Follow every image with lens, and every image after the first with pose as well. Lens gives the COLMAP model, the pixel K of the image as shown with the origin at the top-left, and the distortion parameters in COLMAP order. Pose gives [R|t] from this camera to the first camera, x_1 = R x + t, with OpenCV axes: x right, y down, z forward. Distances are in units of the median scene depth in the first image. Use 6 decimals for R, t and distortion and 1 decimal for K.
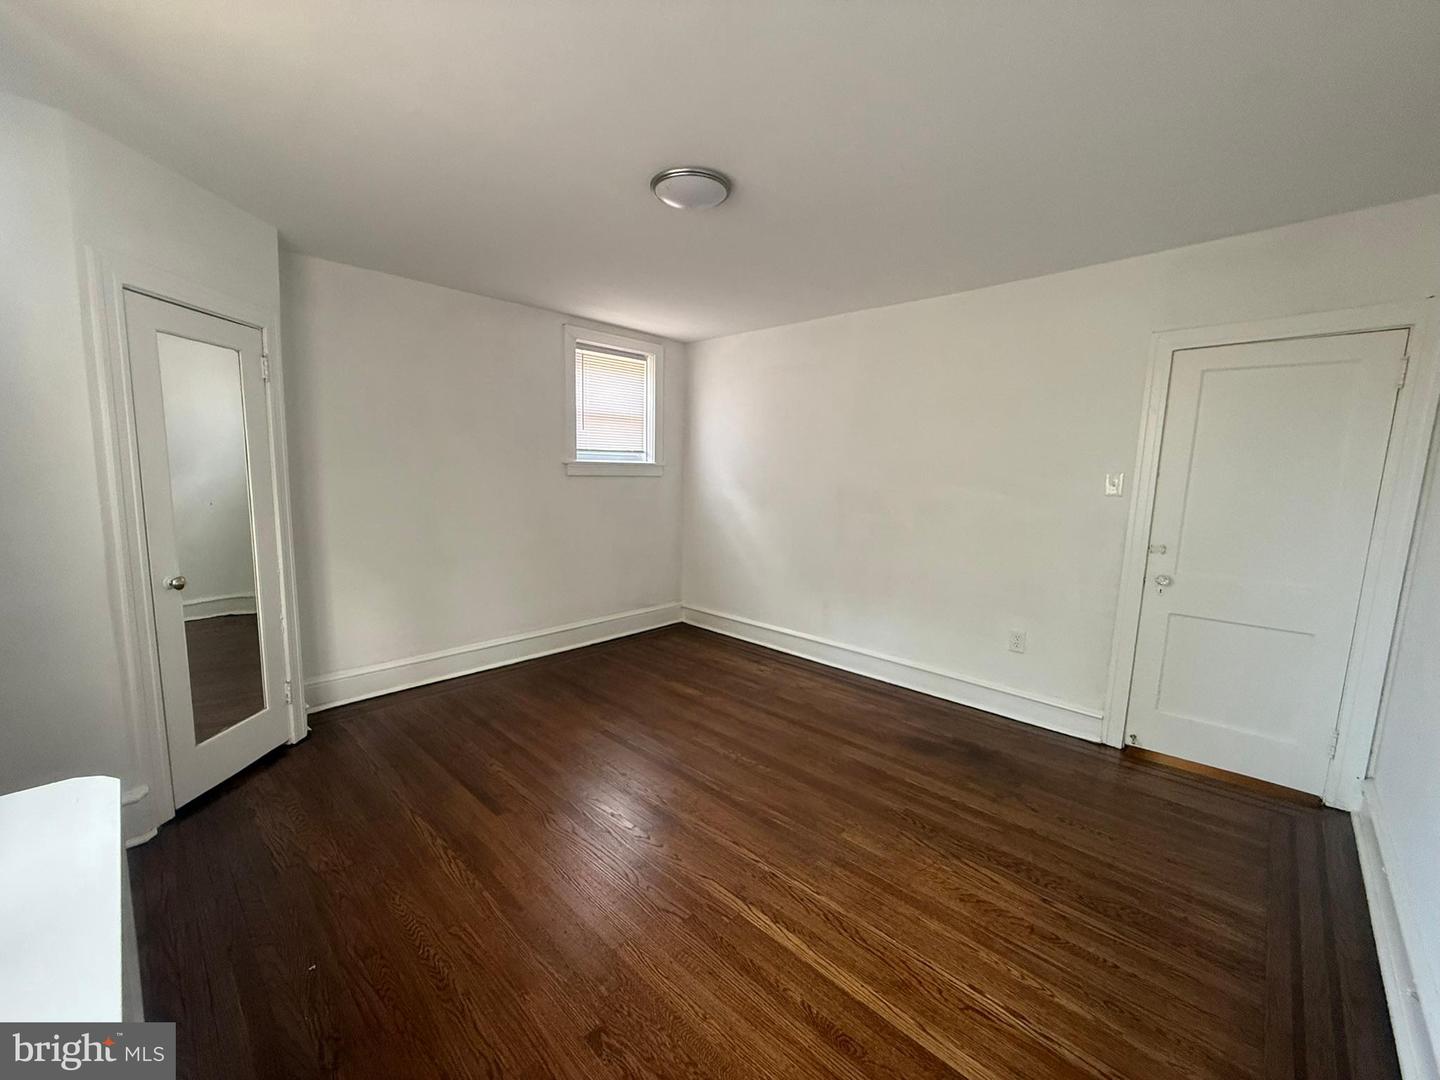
lens RADIAL K [[576.1, 0, 716.1], [0, 576.1, 544.6], [0, 0, 1]] dist [0.001495, 0.000177]
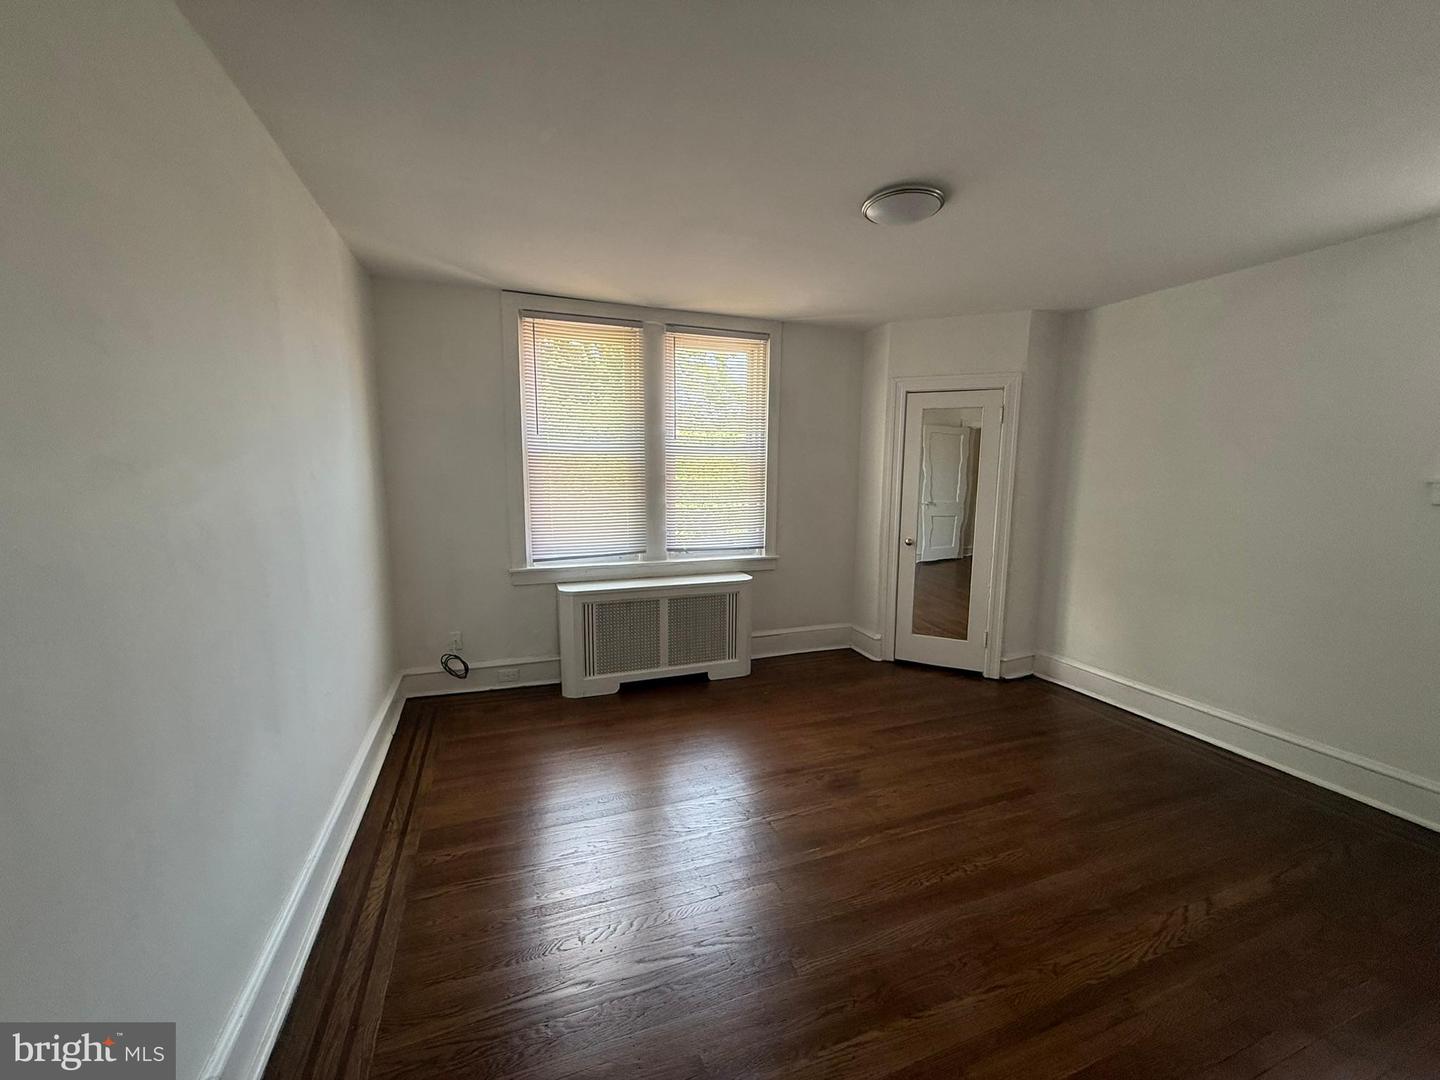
lens RADIAL K [[576.1, 0, 717.6], [0, 576.1, 547.3], [0, 0, 1]] dist [0.001495, 0.000177]
pose [[-0.434806, 0.104045, -0.894493, 0.755589], [-0.126421, 0.976414, 0.175026, -0.129557], [0.891606, 0.189185, -0.411397, 0.863347]]
